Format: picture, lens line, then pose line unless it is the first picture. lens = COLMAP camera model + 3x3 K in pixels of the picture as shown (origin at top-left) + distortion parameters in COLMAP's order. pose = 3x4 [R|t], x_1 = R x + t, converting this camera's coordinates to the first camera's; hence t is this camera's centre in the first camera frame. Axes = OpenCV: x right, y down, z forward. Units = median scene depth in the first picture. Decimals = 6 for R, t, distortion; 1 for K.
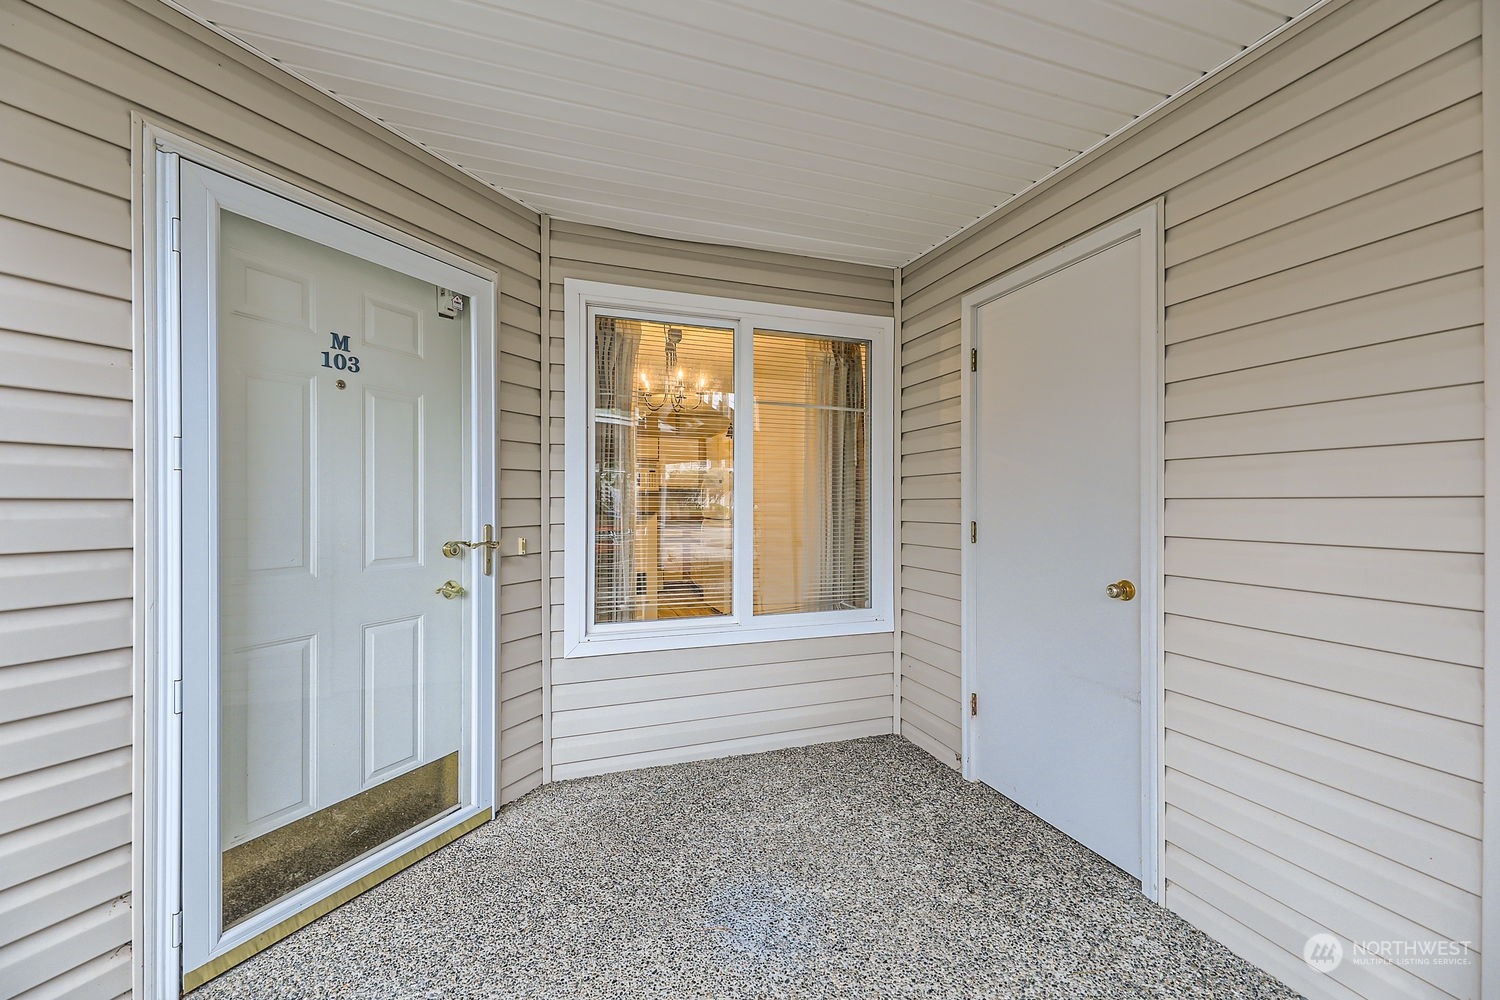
lens RADIAL K [[603.8, 0, 754.1], [0, 603.8, 503.1], [0, 0, 1]] dist [0.007285, -0.000651]
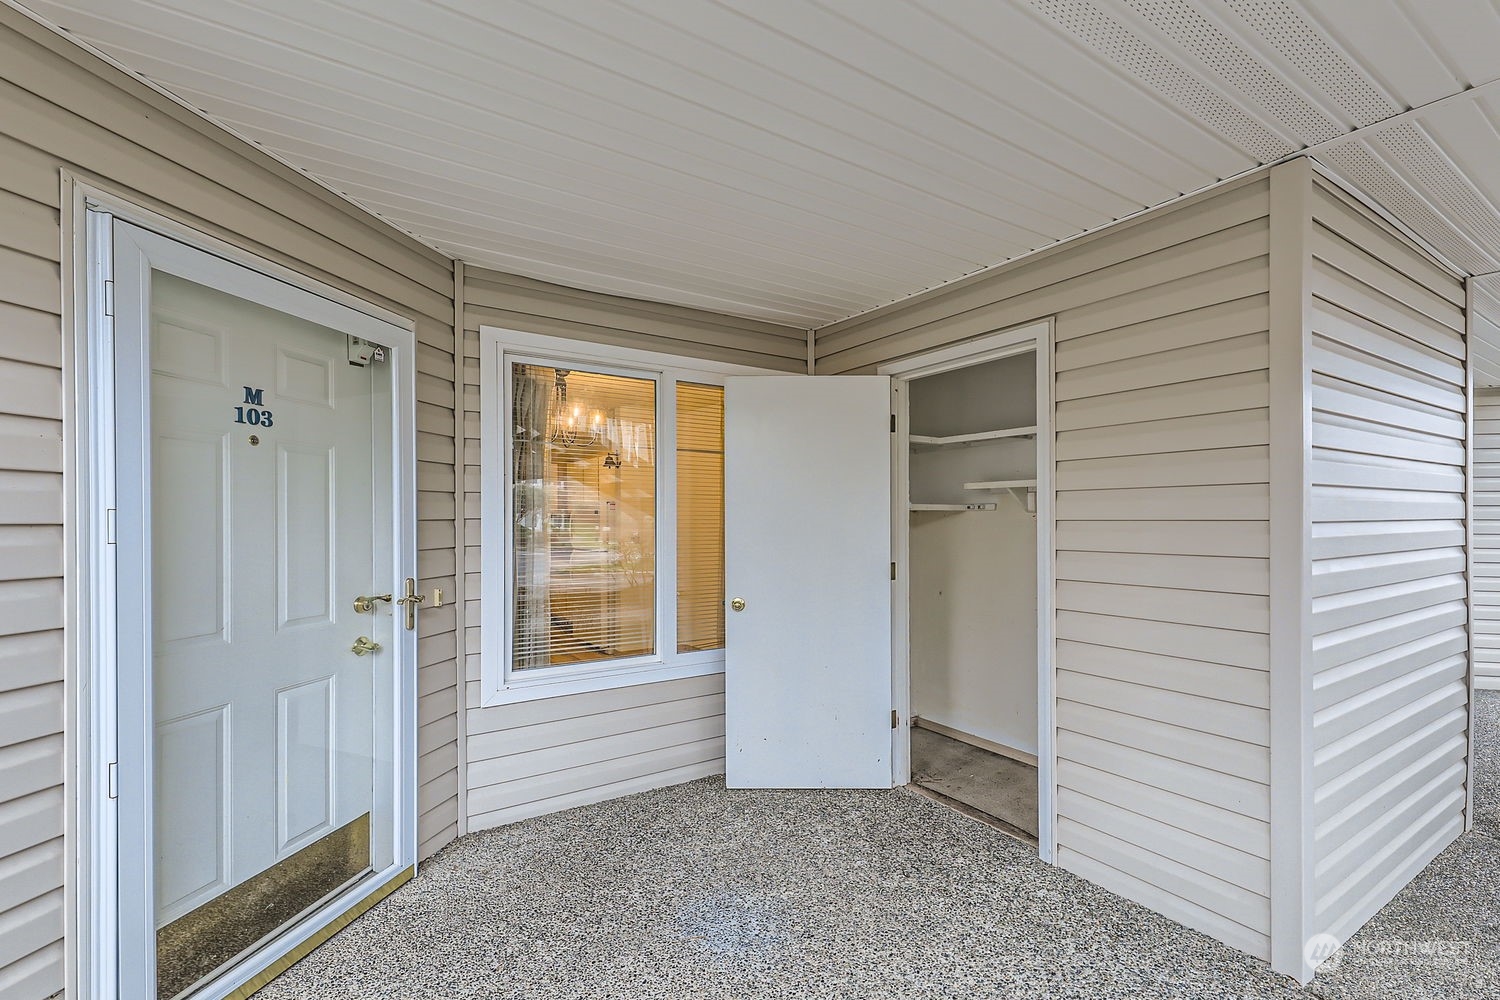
lens RADIAL K [[597.9, 0, 749.2], [0, 597.9, 548.7], [0, 0, 1]] dist [0.006642, -0.000298]
pose [[0.984799, -0.031332, 0.170847, -0.097278], [0.027643, 0.999331, 0.023932, -0.031243], [-0.171483, -0.018846, 0.985007, -0.074379]]
